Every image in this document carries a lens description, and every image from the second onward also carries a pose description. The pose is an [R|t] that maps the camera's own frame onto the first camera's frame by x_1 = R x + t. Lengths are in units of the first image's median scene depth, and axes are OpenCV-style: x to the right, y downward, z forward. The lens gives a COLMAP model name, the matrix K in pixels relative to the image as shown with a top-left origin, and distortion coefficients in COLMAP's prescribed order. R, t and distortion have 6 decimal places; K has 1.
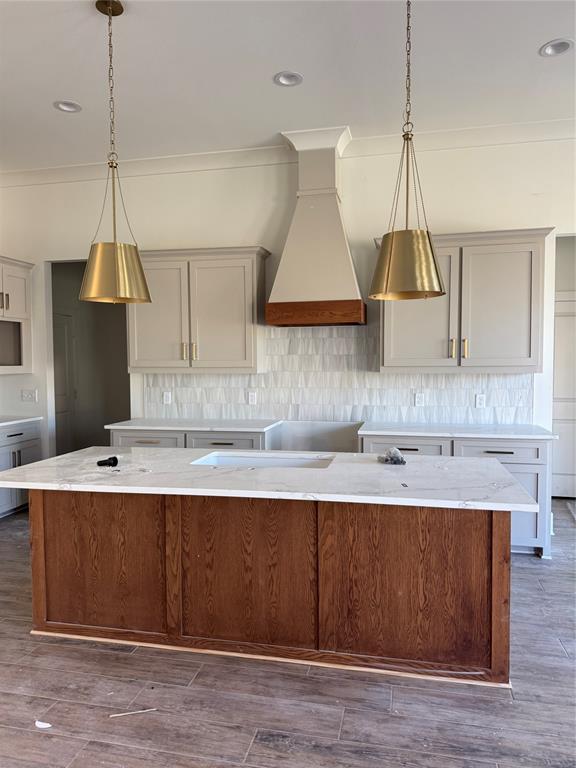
lens RADIAL K [[537.0, 0, 288.6], [0, 537.0, 385.6], [0, 0, 1]] dist [0.041697, -0.049464]
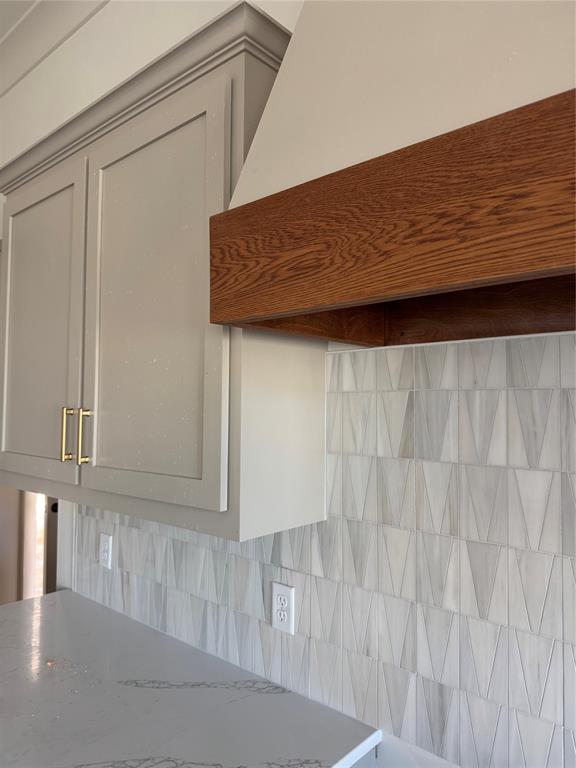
lens RADIAL K [[537.0, 0, 288.1], [0, 537.0, 387.0], [0, 0, 1]] dist [0.041697, -0.049464]
pose [[0.877819, -0.007857, -0.478927, 0.123989], [-0.035273, 0.996090, -0.080993, -0.121187], [0.477691, 0.087990, 0.874110, 1.357562]]
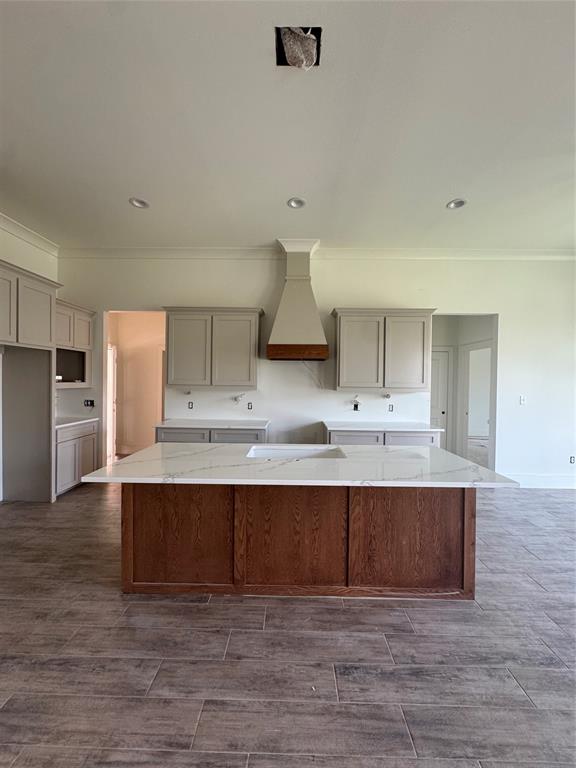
lens RADIAL K [[305.6, 0, 287.9], [0, 305.6, 383.5], [0, 0, 1]] dist [-0.001237, 0.000807]
pose [[0.979350, 0.018172, 0.201356, -0.252928], [-0.010286, 0.999141, -0.040142, -0.012500], [-0.201913, 0.037242, 0.978695, 0.208354]]
